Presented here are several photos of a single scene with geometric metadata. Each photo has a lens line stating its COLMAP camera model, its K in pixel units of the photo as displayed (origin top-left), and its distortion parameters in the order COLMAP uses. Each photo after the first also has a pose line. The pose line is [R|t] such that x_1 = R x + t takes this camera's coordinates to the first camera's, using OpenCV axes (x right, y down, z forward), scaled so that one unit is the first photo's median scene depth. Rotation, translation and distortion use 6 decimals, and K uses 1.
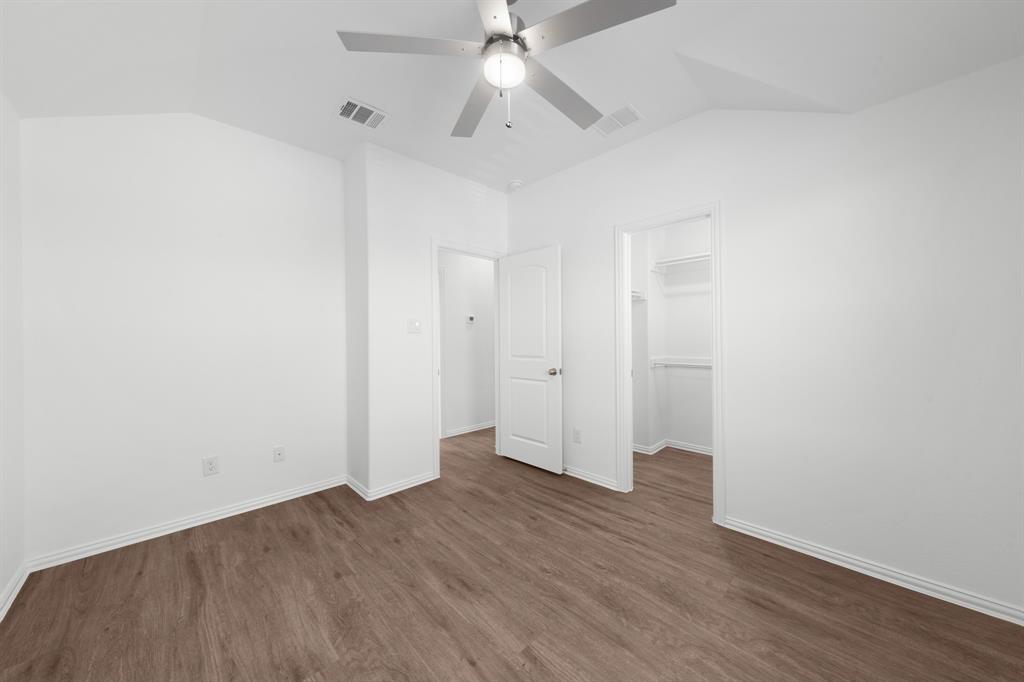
lens RADIAL K [[355.8, 0, 515.7], [0, 355.8, 336.3], [0, 0, 1]] dist [0.000068, 0.000148]
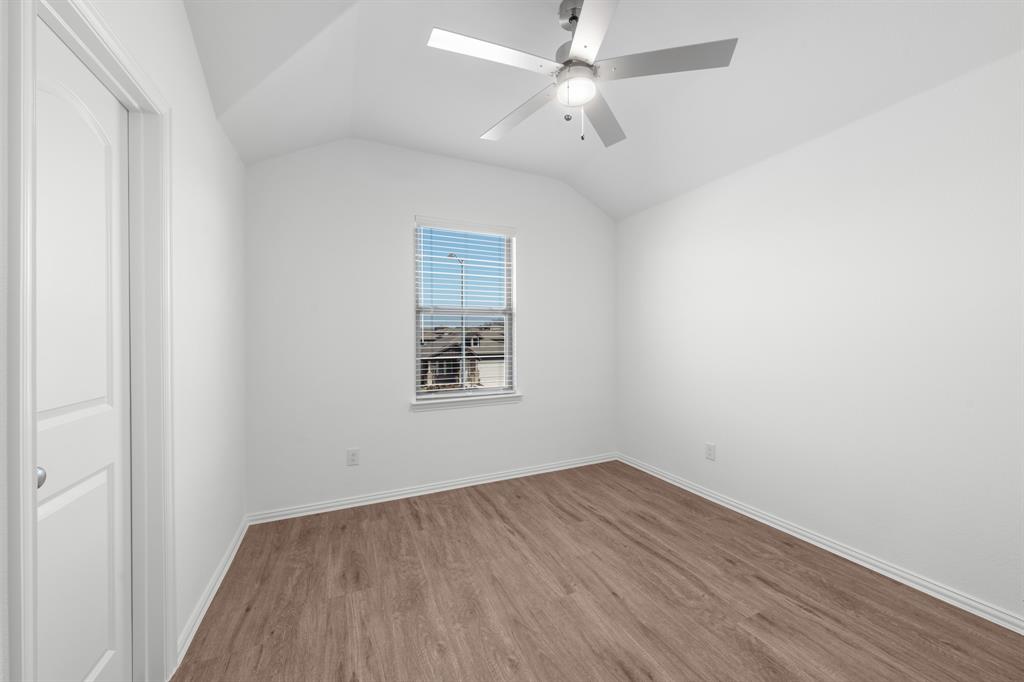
lens RADIAL K [[355.8, 0, 515.7], [0, 355.8, 336.3], [0, 0, 1]] dist [0.000068, 0.000148]
pose [[-0.930285, 0.015463, 0.366511, -0.232474], [0.012652, 0.999869, -0.010070, 0.000834], [-0.366618, -0.004730, -0.930359, 1.974868]]
